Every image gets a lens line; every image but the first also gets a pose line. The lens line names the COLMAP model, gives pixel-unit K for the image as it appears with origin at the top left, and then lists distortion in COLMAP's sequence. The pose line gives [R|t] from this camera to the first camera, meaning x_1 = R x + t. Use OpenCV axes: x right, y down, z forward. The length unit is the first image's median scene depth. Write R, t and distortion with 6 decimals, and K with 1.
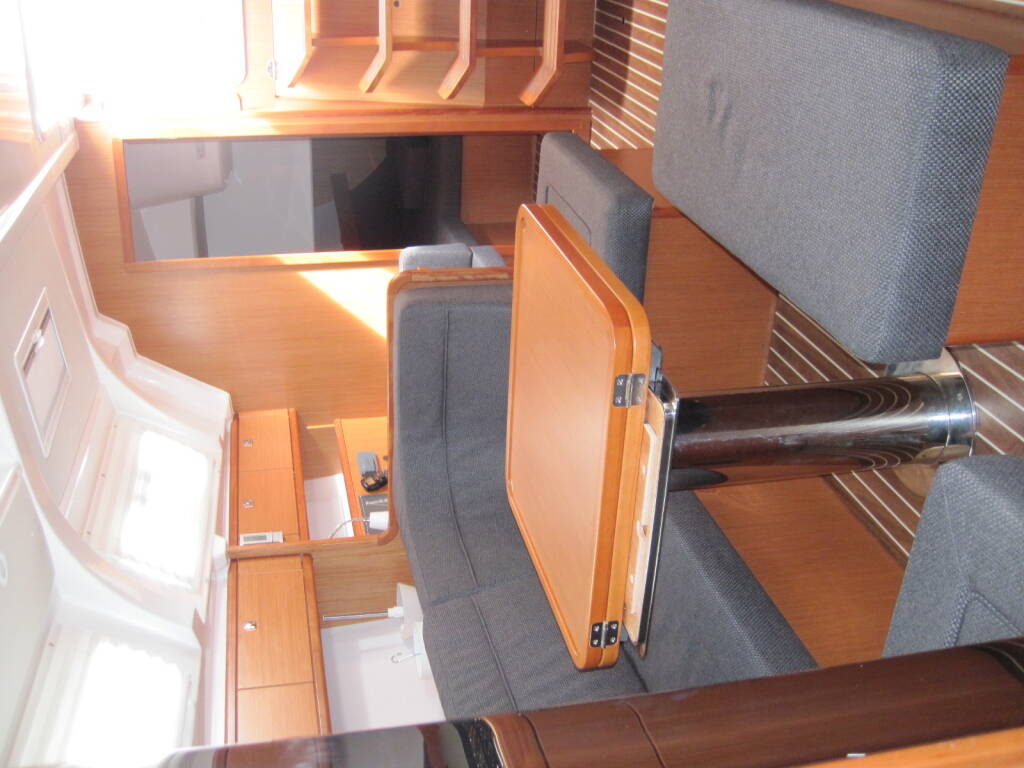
lens RADIAL K [[1072.2, 0, 512.0], [0, 1072.2, 384.0], [0, 0, 1]] dist [-0.118643, 0.013979]
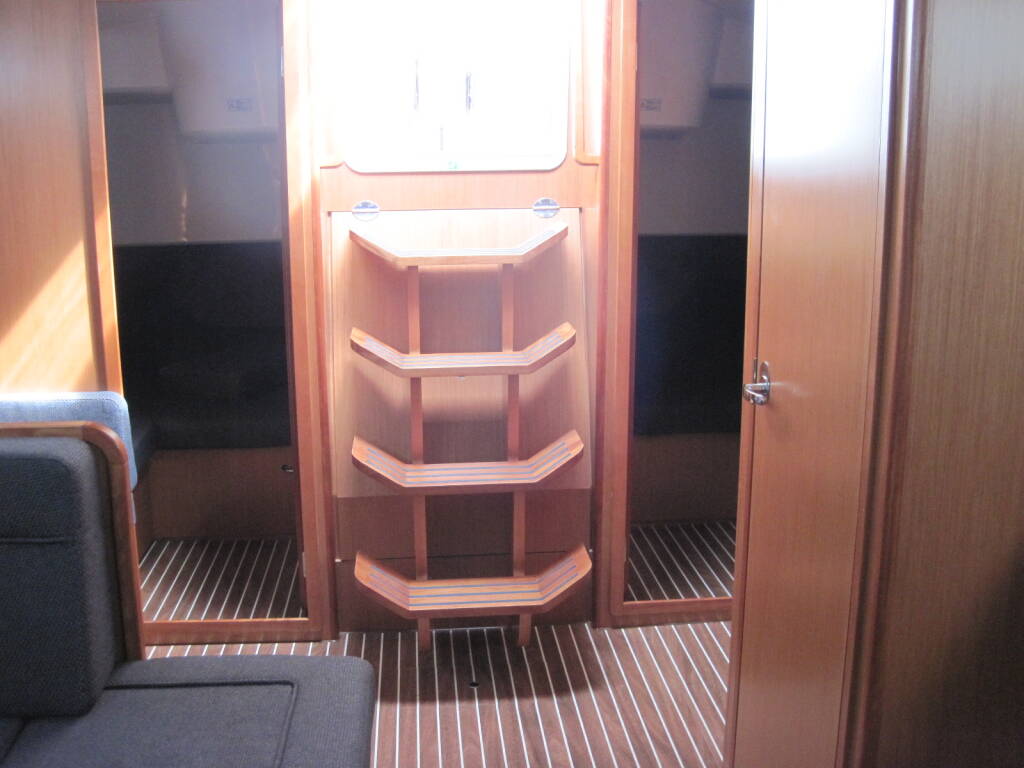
lens RADIAL K [[1072.2, 0, 512.0], [0, 1072.2, 384.0], [0, 0, 1]] dist [-0.118643, 0.013979]
pose [[0.064888, 0.997882, -0.004669, -0.096904], [-0.857486, 0.053365, -0.511733, 0.004310], [-0.510400, 0.037209, 0.859132, 0.318945]]
